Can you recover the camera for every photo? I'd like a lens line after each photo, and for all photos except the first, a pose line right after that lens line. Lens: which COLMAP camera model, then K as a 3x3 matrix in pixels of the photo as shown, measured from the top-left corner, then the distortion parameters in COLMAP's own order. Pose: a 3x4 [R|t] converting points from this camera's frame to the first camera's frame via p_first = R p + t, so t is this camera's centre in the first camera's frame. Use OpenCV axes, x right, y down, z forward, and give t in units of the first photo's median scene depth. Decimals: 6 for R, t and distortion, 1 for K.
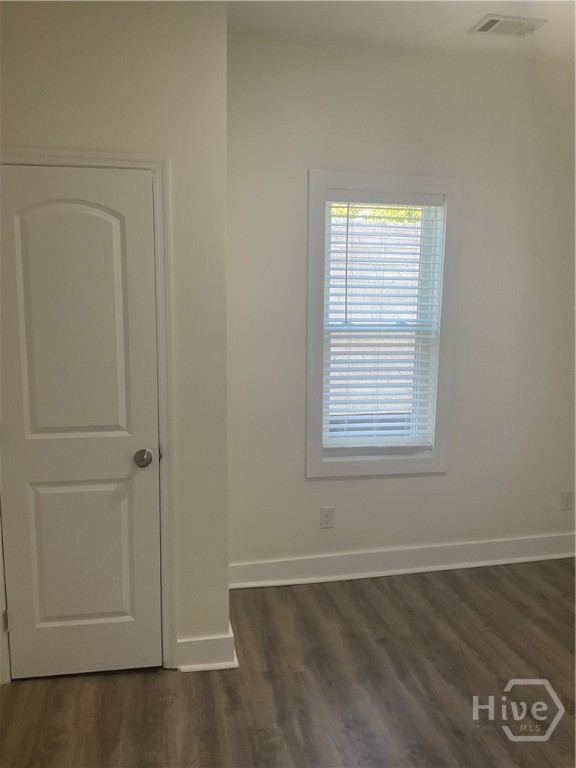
lens RADIAL K [[637.3, 0, 290.9], [0, 637.3, 381.7], [0, 0, 1]] dist [0.071916, -0.134401]
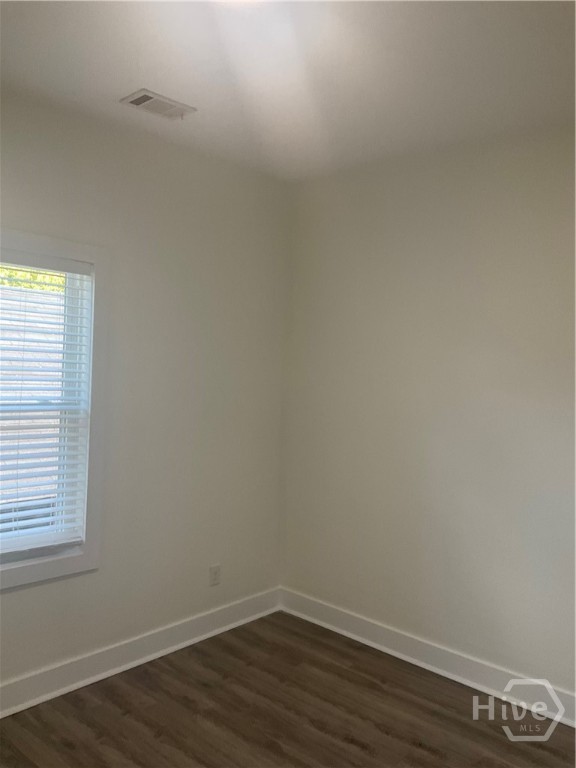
lens RADIAL K [[637.3, 0, 294.1], [0, 637.3, 383.8], [0, 0, 1]] dist [0.071916, -0.134401]
pose [[0.811098, 0.005269, 0.584887, -0.063268], [0.054992, 0.994843, -0.085222, -0.023184], [-0.582320, 0.101287, 0.806625, 0.098067]]
